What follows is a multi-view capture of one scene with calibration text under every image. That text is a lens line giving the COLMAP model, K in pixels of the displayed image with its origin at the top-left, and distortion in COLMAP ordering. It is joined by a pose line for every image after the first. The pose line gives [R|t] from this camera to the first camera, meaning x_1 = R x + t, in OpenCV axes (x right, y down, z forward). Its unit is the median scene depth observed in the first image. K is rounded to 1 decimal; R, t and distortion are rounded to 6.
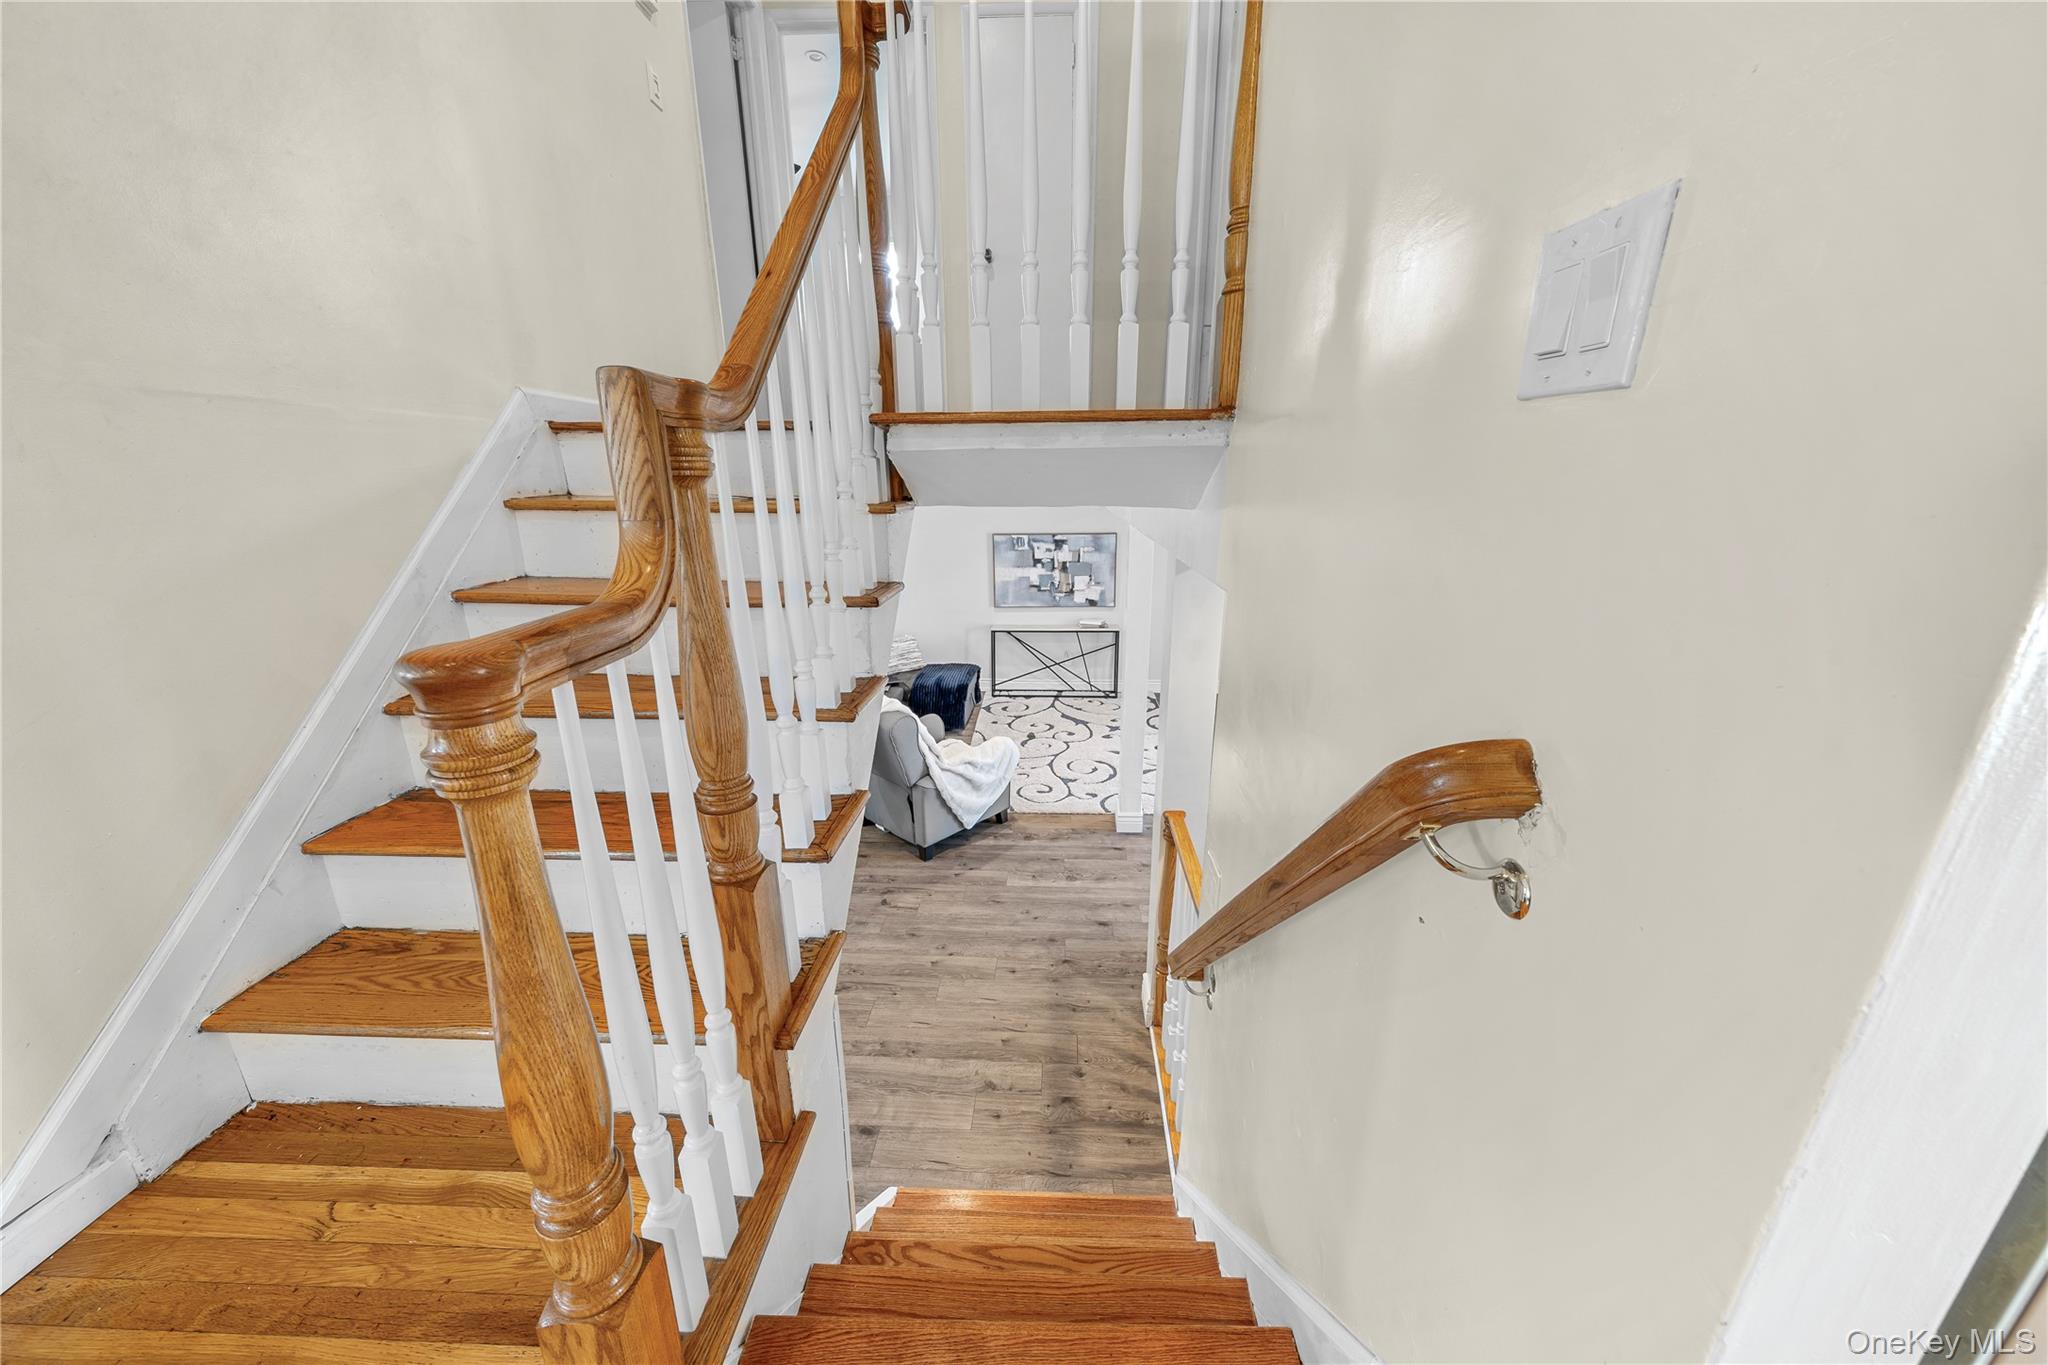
lens RADIAL K [[705.4, 0, 1025.1], [0, 705.4, 674.3], [0, 0, 1]] dist [-0.001558, -0.000219]
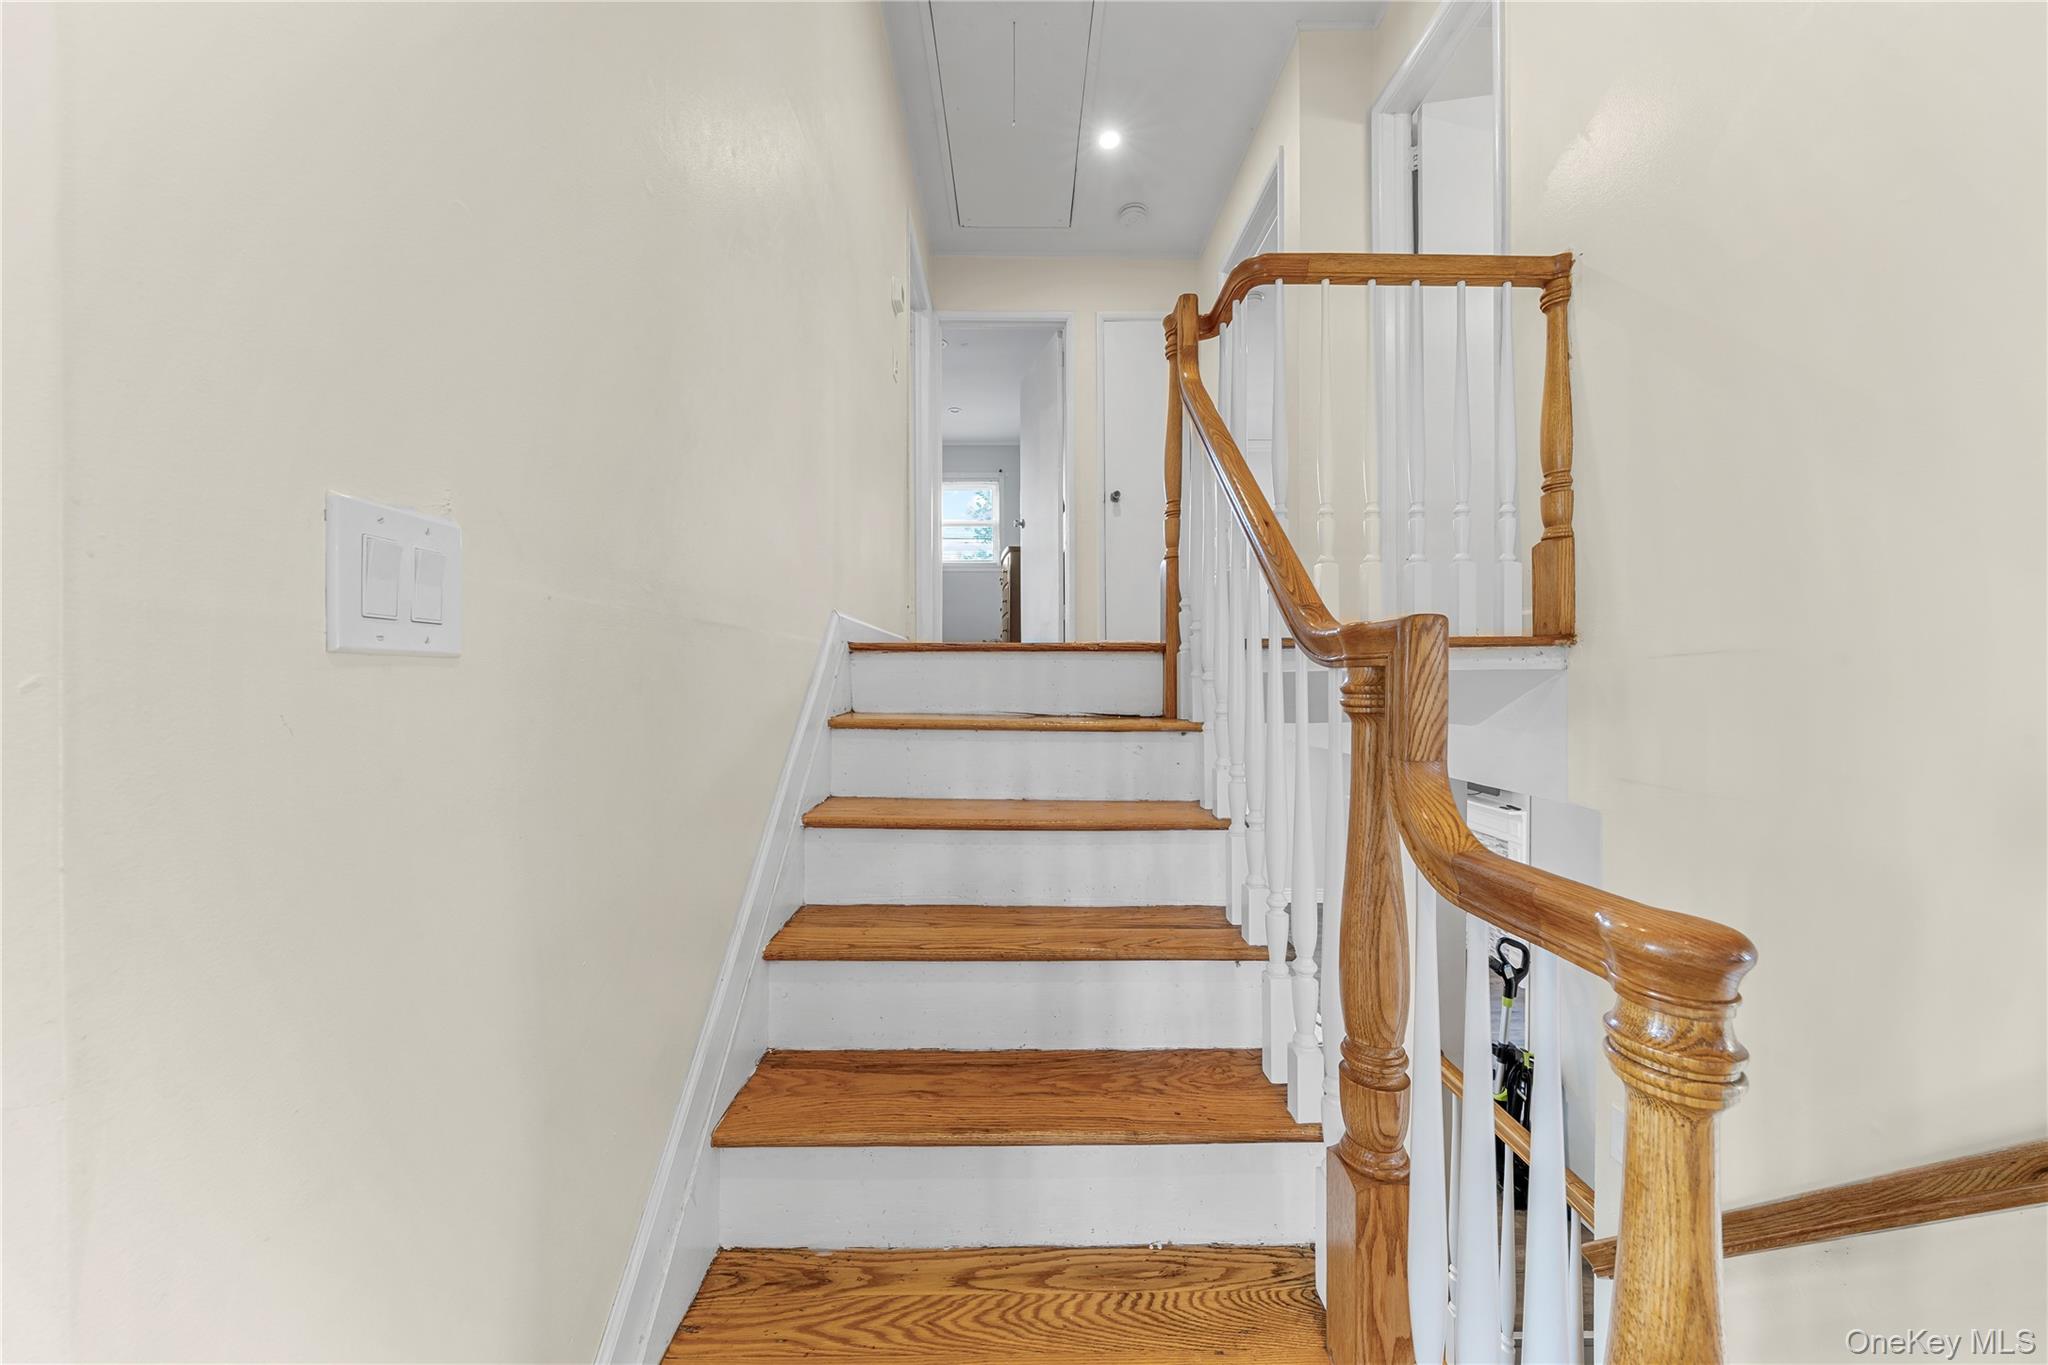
lens RADIAL K [[705.4, 0, 1036.5], [0, 705.4, 670.1], [0, 0, 1]] dist [-0.001558, -0.000219]
pose [[0.998803, 0.000926, 0.048896, -0.650409], [0.012989, 0.958888, -0.283486, -0.039259], [-0.047148, 0.283782, 0.957729, 0.031360]]
